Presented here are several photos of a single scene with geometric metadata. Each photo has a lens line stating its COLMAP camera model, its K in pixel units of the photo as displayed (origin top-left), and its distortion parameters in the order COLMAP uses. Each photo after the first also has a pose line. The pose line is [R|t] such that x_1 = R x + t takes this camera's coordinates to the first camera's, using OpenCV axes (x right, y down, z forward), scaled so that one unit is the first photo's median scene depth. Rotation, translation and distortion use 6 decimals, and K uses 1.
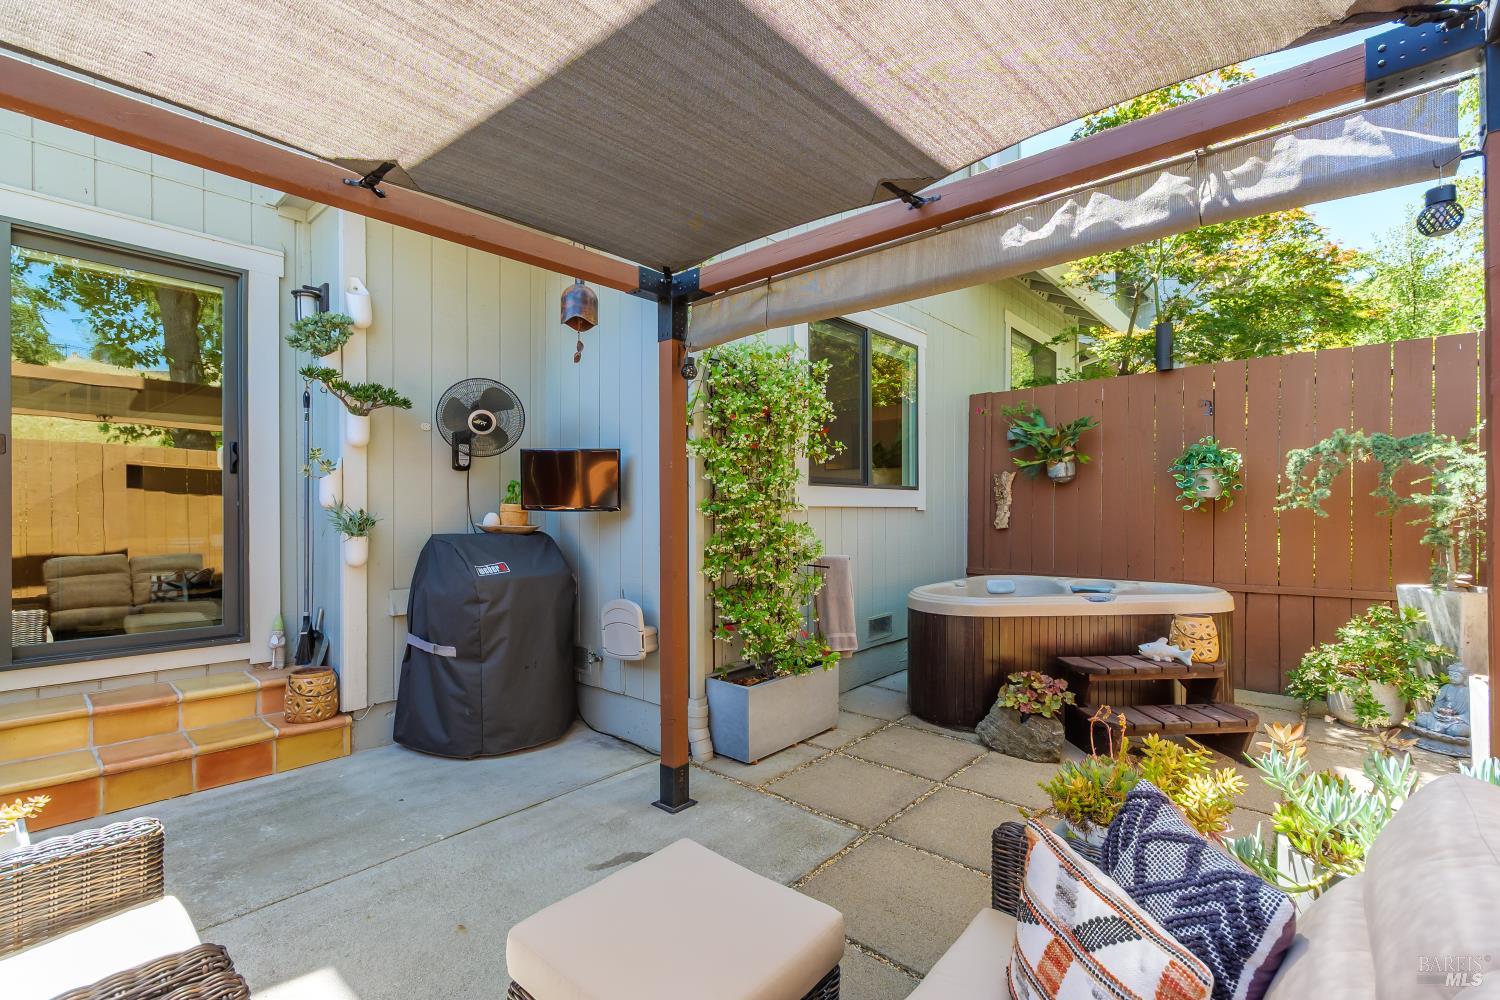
lens RADIAL K [[663.2, 0, 756.2], [0, 663.2, 503.3], [0, 0, 1]] dist [-0.000756, -0.000885]
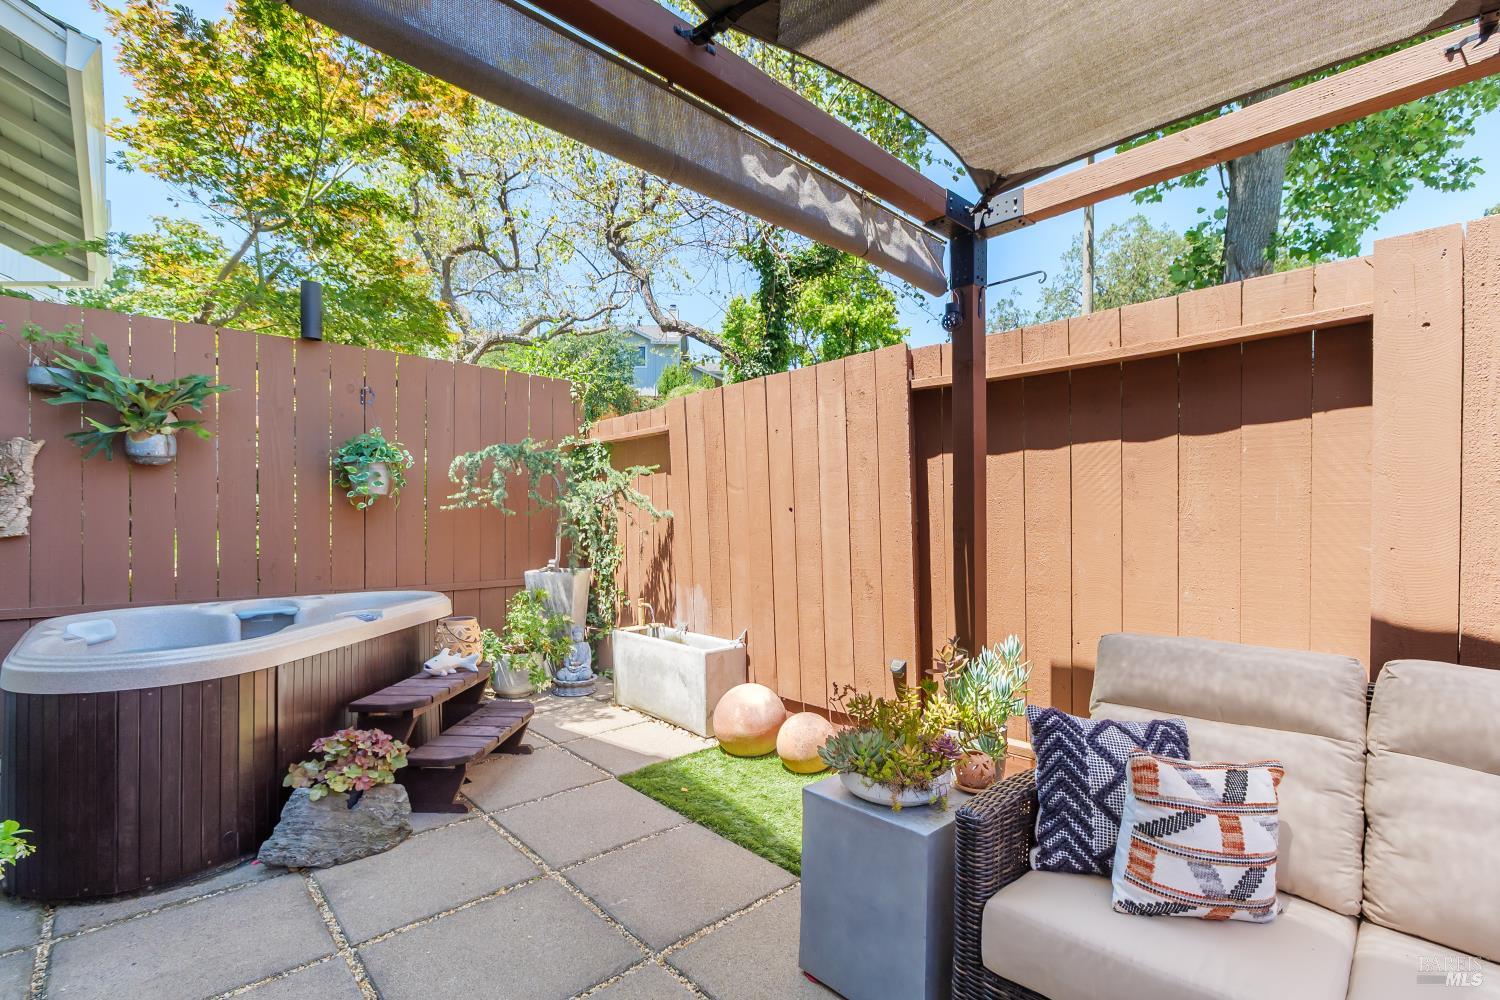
lens RADIAL K [[663.2, 0, 805.9], [0, 663.2, 521.9], [0, 0, 1]] dist [-0.000756, -0.000885]
pose [[0.073288, -0.002960, 0.997306, -0.244179], [-0.012006, 0.999921, 0.003850, 0.024965], [-0.997239, -0.012255, 0.073246, 0.470227]]
